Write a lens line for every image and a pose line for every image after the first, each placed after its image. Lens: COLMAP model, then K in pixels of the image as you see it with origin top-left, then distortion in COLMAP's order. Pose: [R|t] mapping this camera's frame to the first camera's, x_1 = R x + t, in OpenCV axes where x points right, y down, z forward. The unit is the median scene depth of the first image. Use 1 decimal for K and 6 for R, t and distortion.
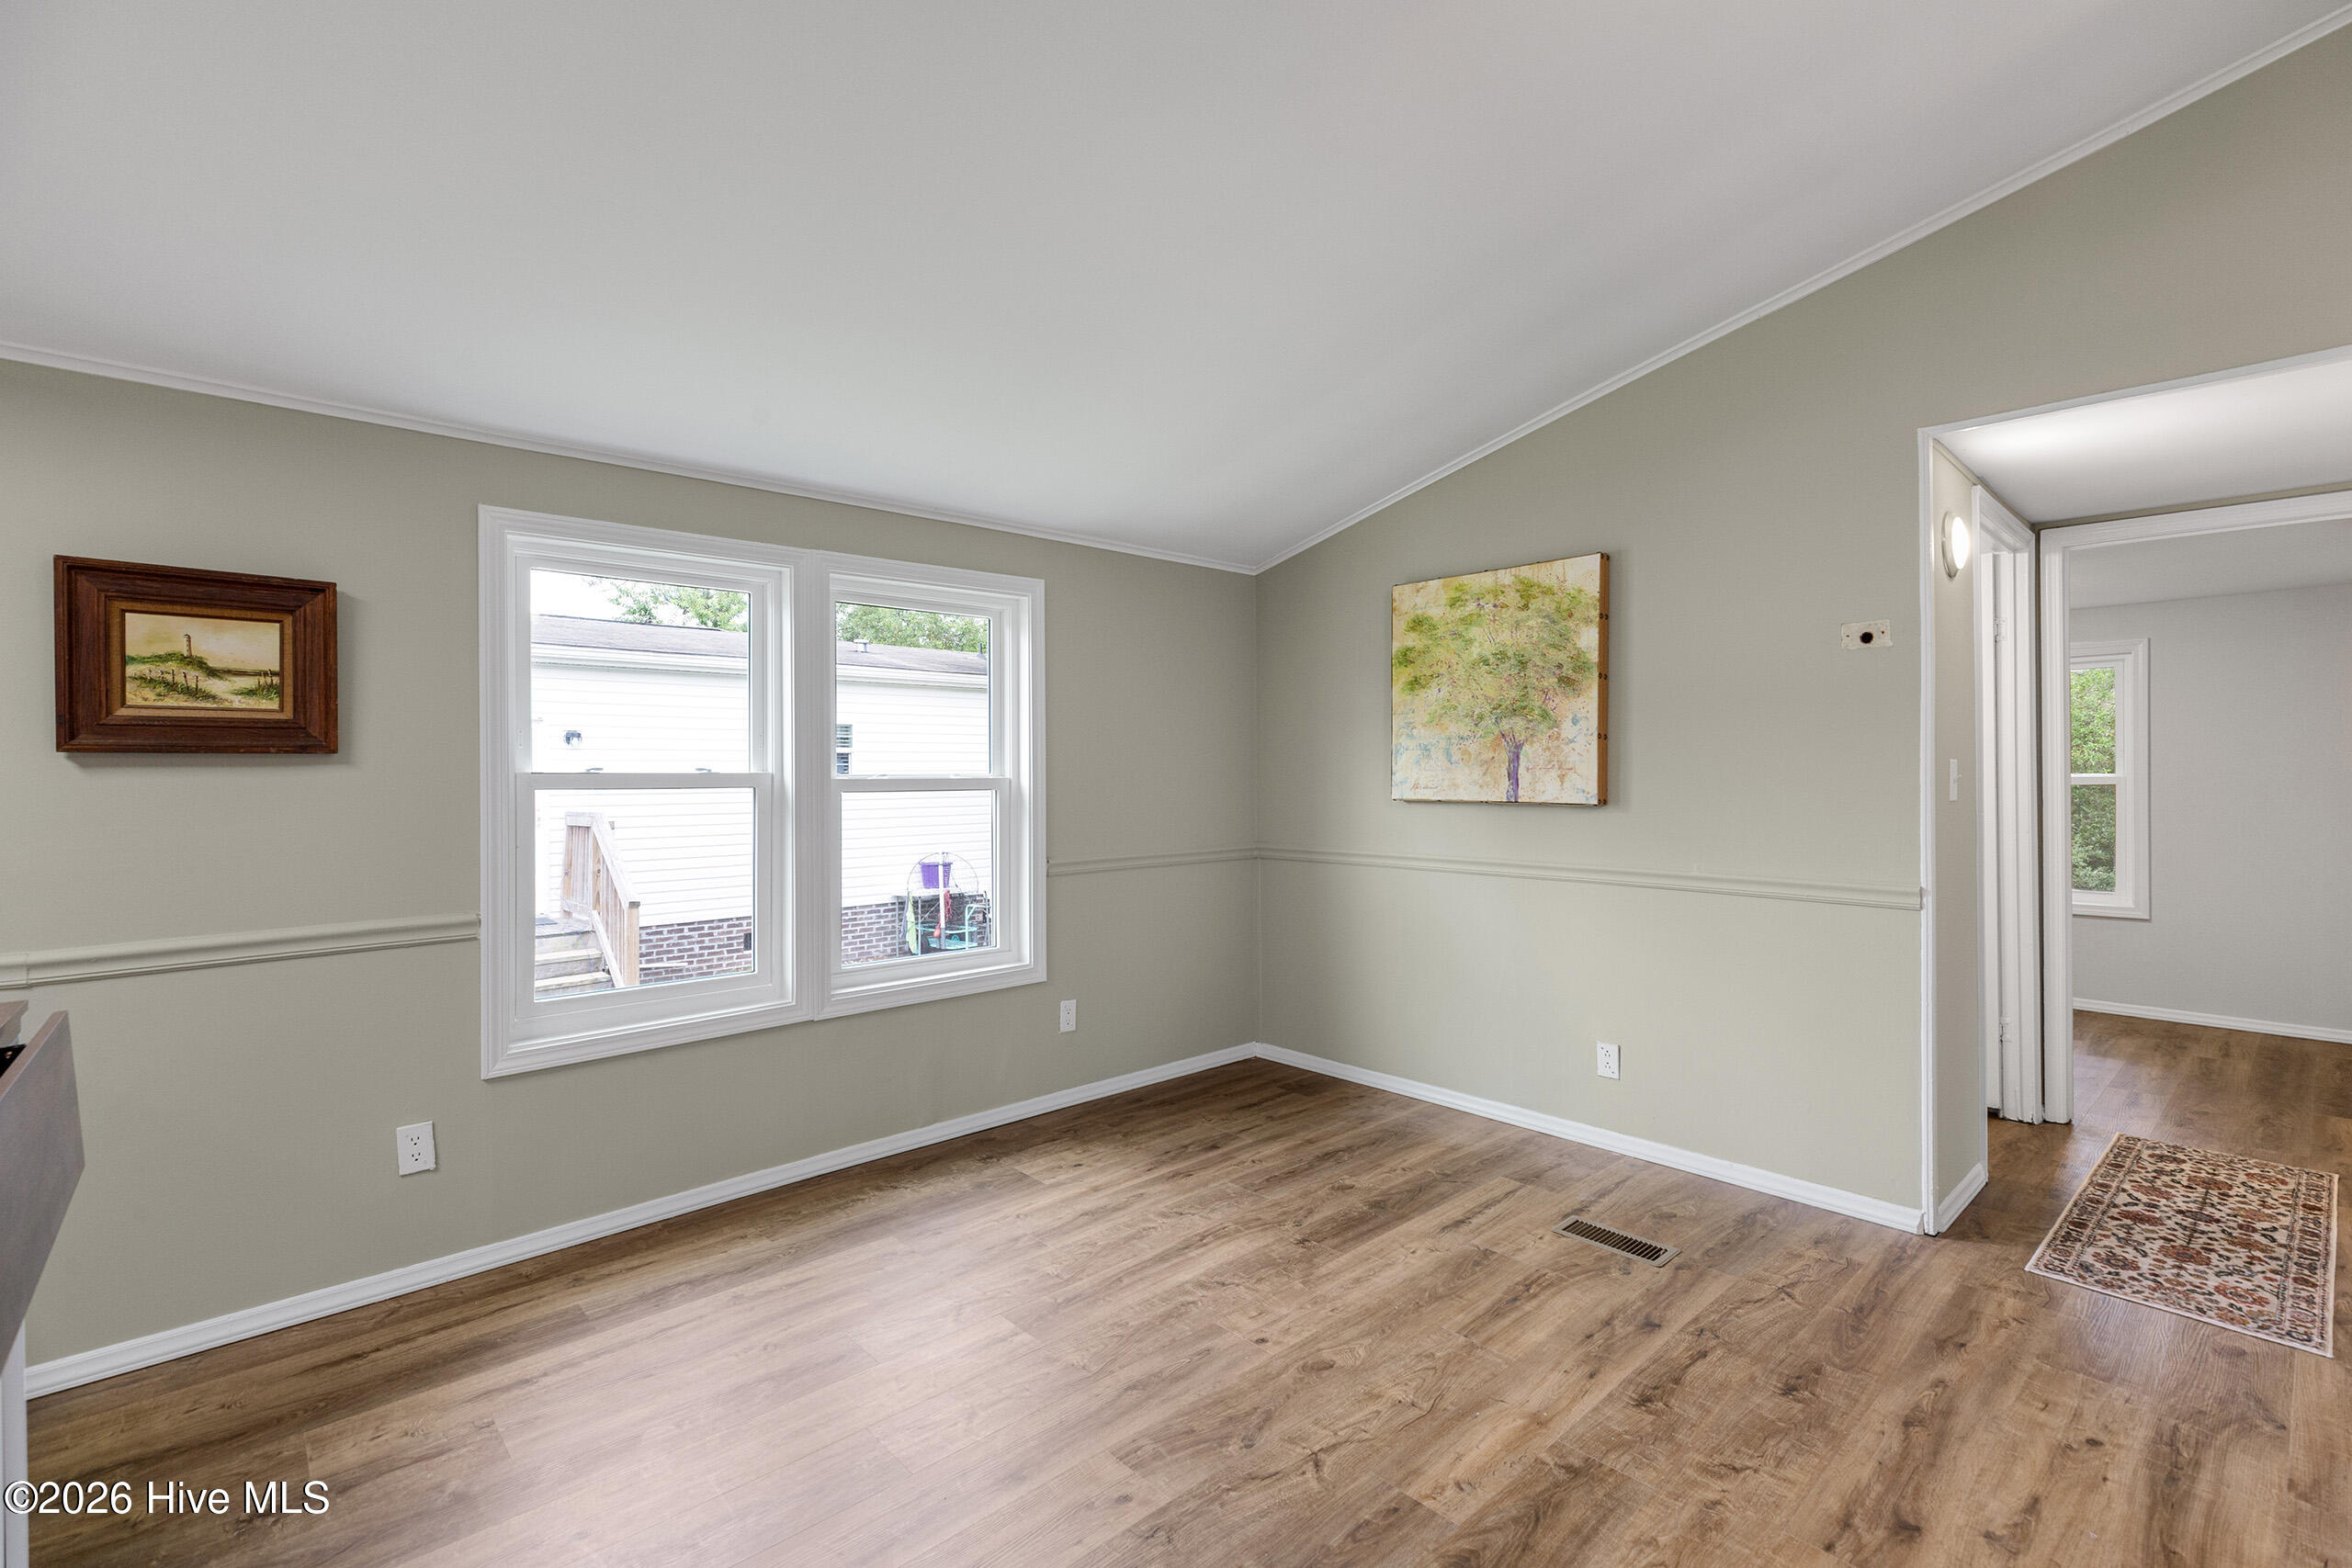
lens RADIAL K [[1051.8, 0, 1170.2], [0, 1051.8, 771.8], [0, 0, 1]] dist [0.004677, -0.000779]
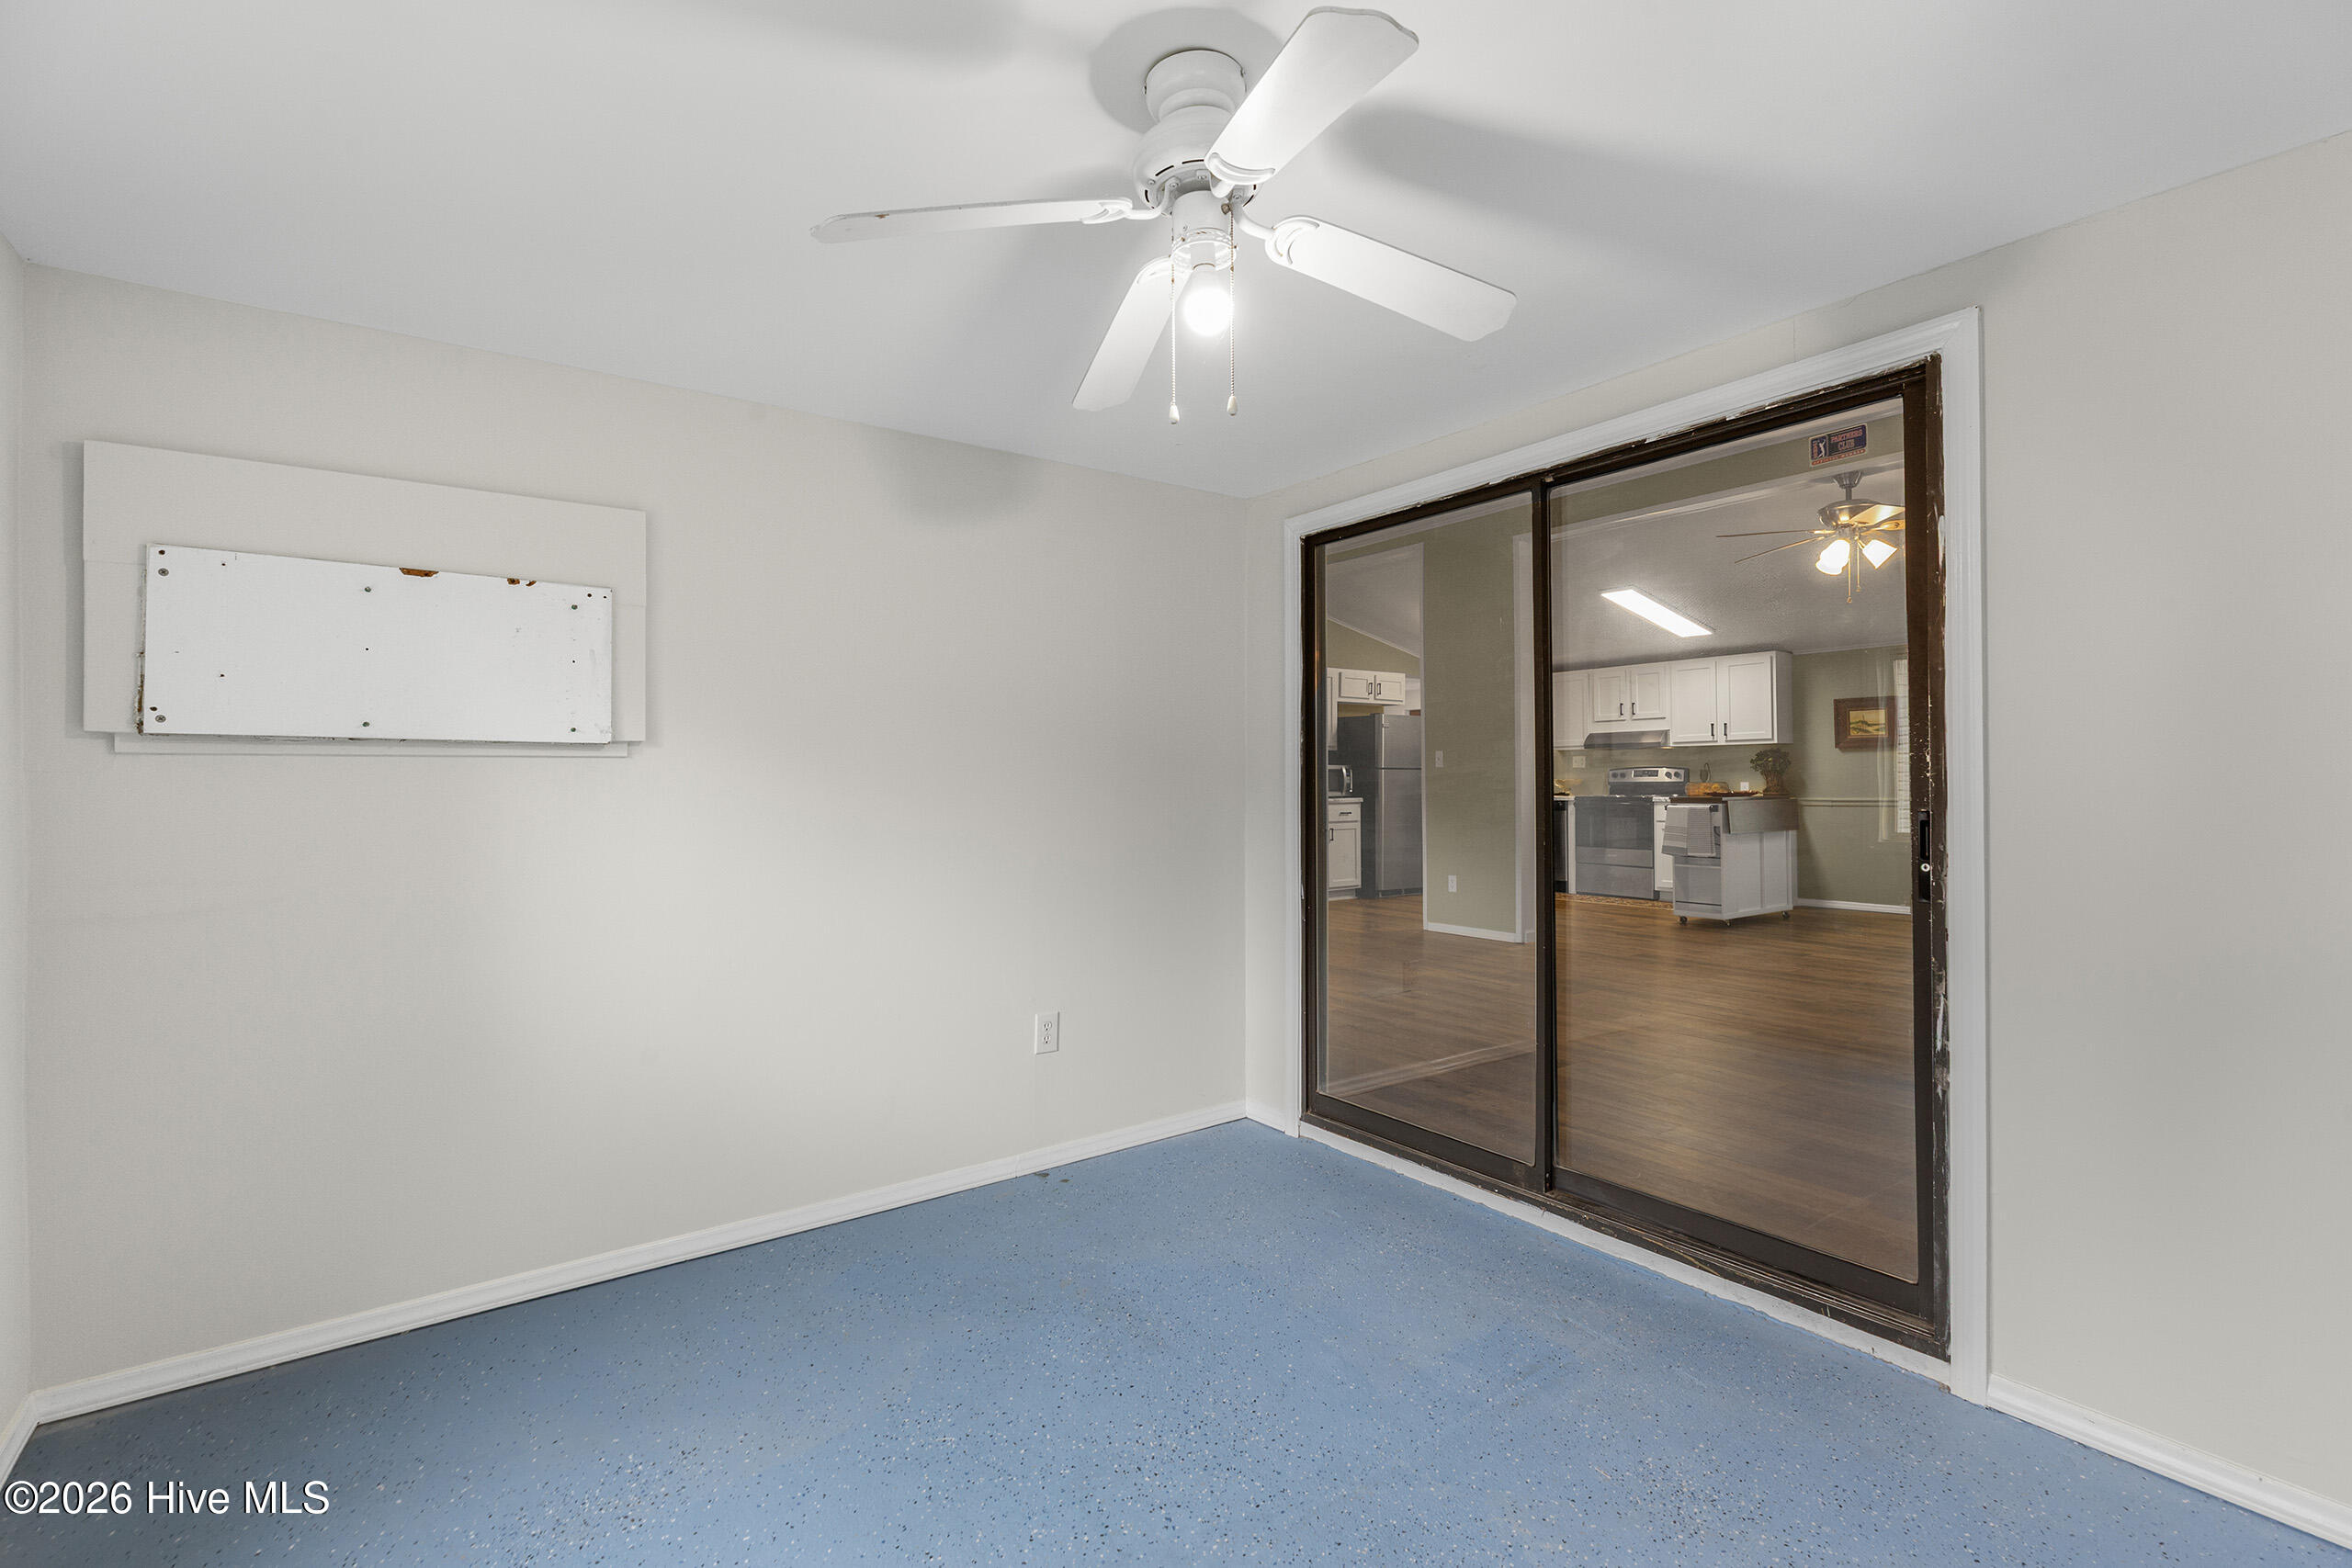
lens RADIAL K [[1051.8, 0, 1184.8], [0, 1051.8, 770.5], [0, 0, 1]] dist [0.004677, -0.000779]
pose [[-0.105324, -0.000054, -0.994438, 2.556421], [0.006336, 0.999980, -0.000725, 0.043344], [0.994418, -0.006377, -0.105321, -0.831746]]
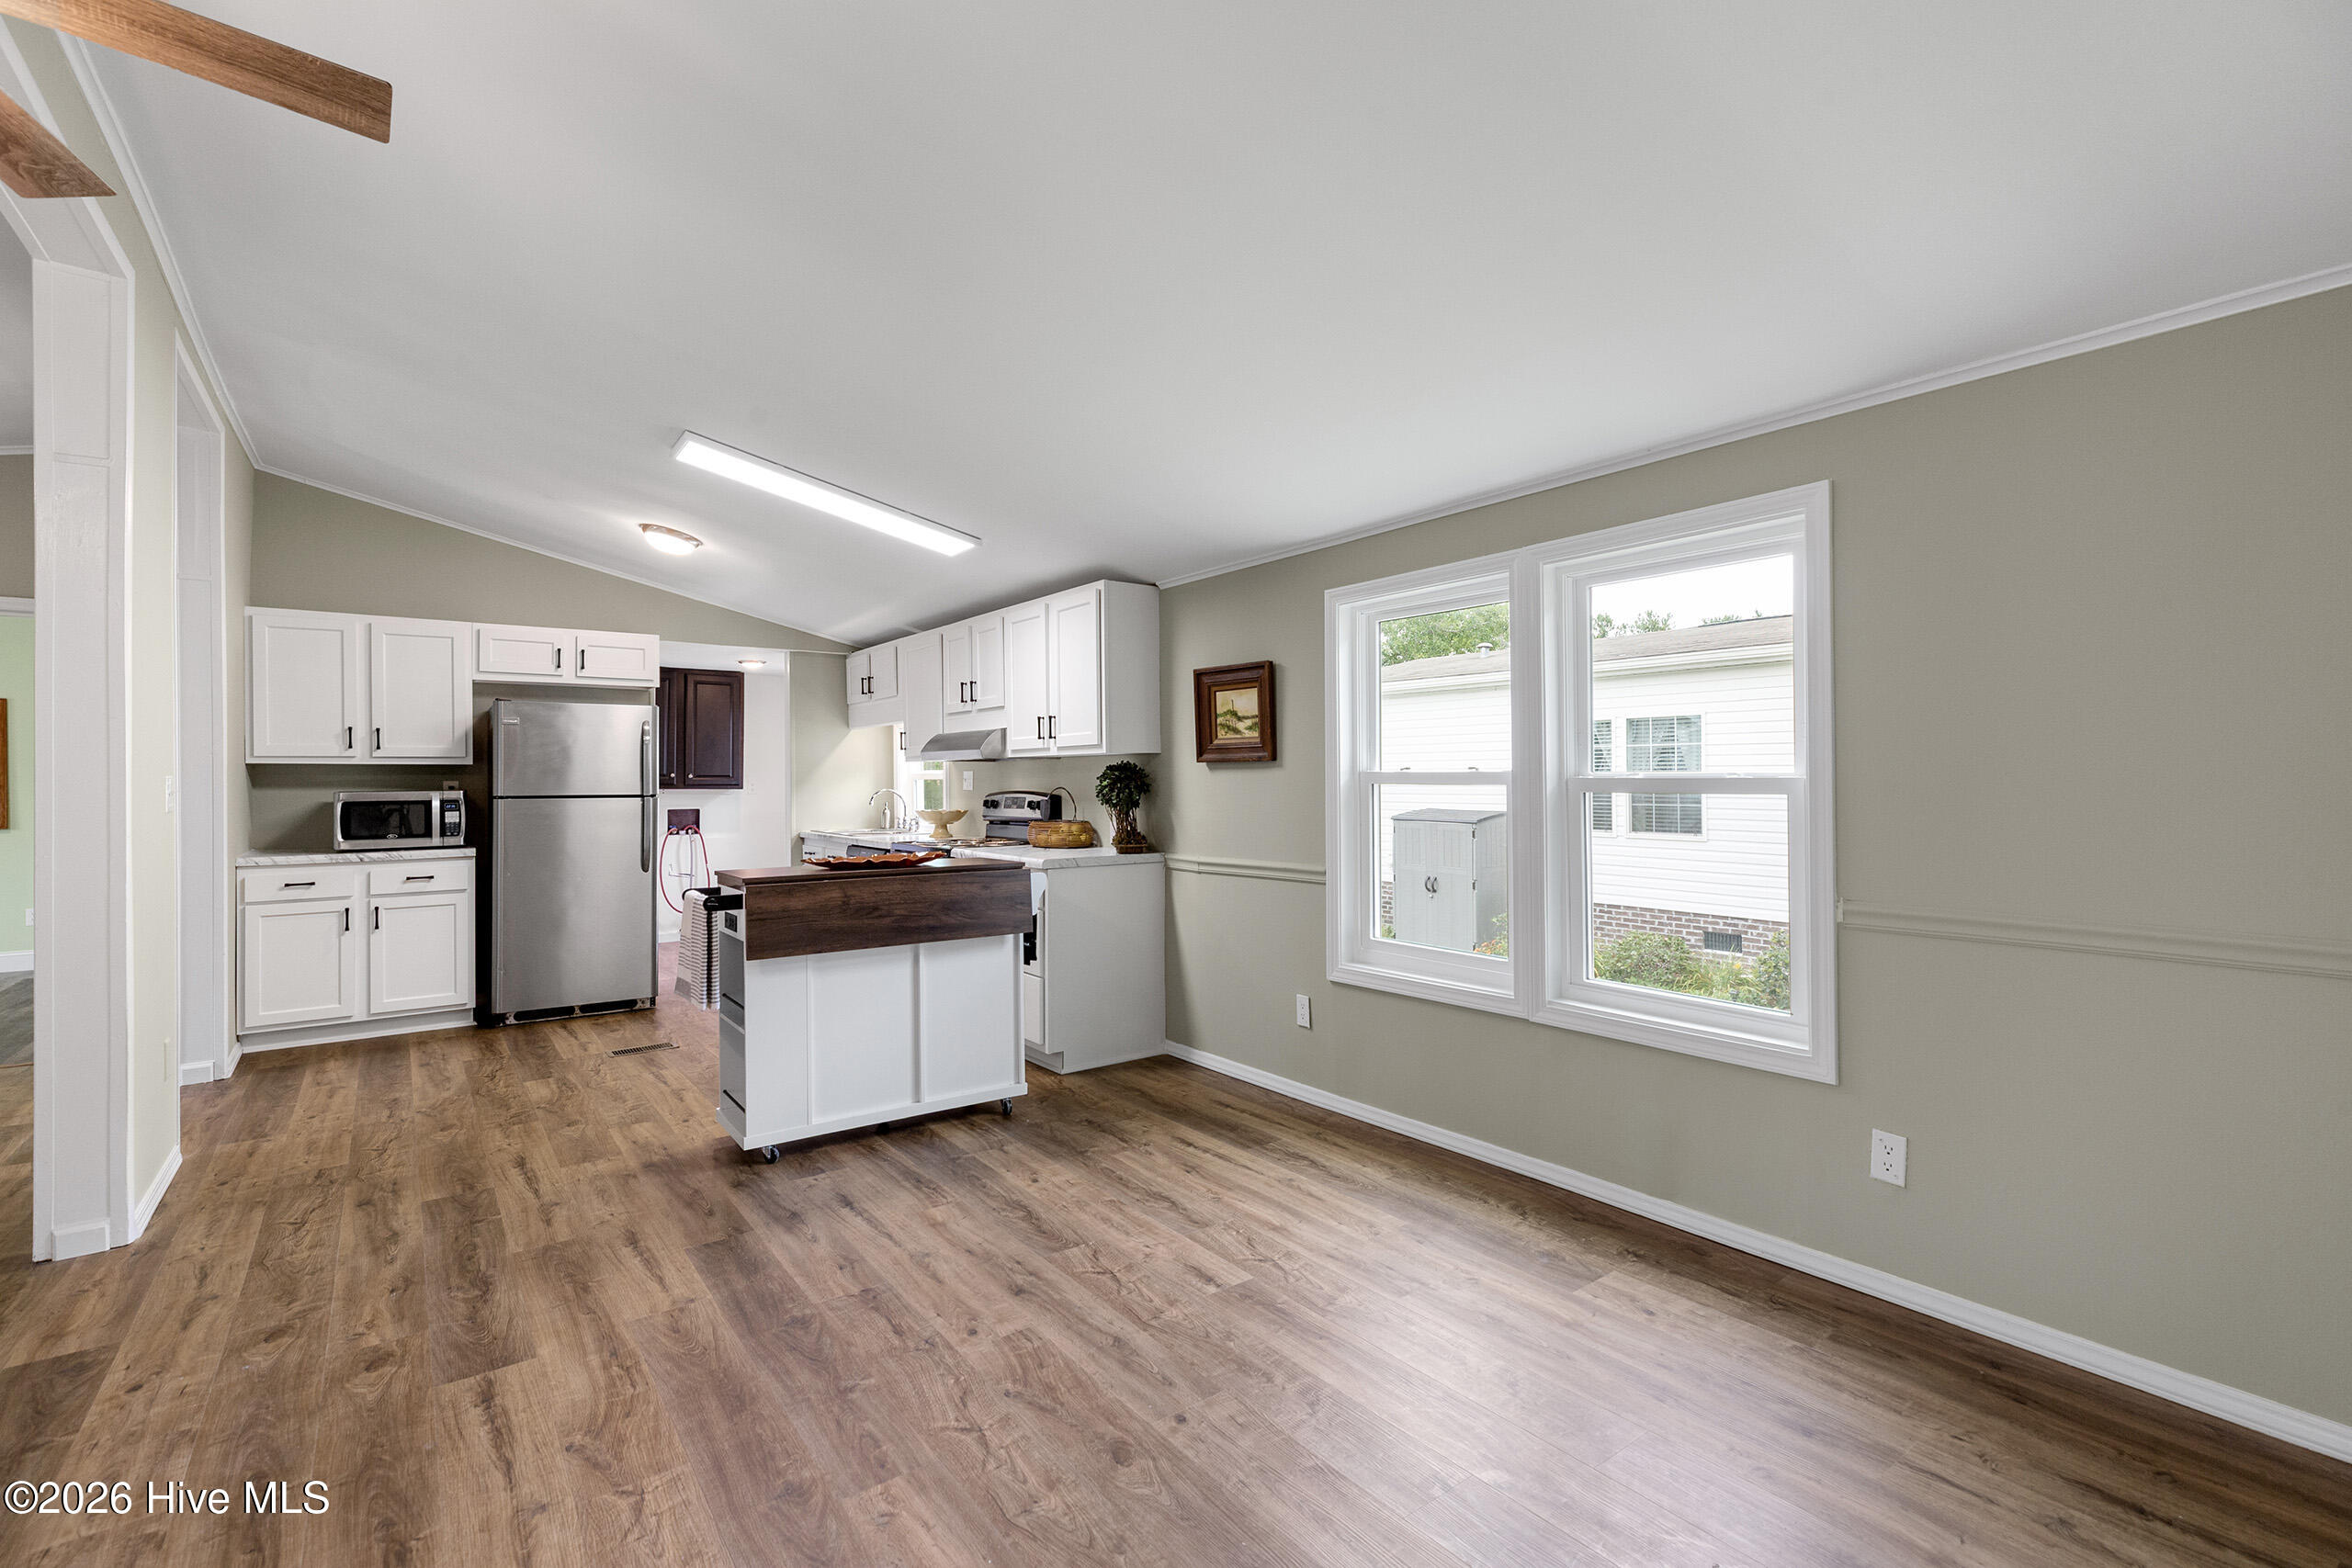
lens RADIAL K [[1051.8, 0, 1183.9], [0, 1051.8, 771.7], [0, 0, 1]] dist [0.004677, -0.000779]
pose [[-0.092971, 0.003445, -0.995663, 0.829552], [0.008116, 0.999963, 0.002702, -0.005463], [0.995636, -0.007830, -0.092996, 0.934637]]
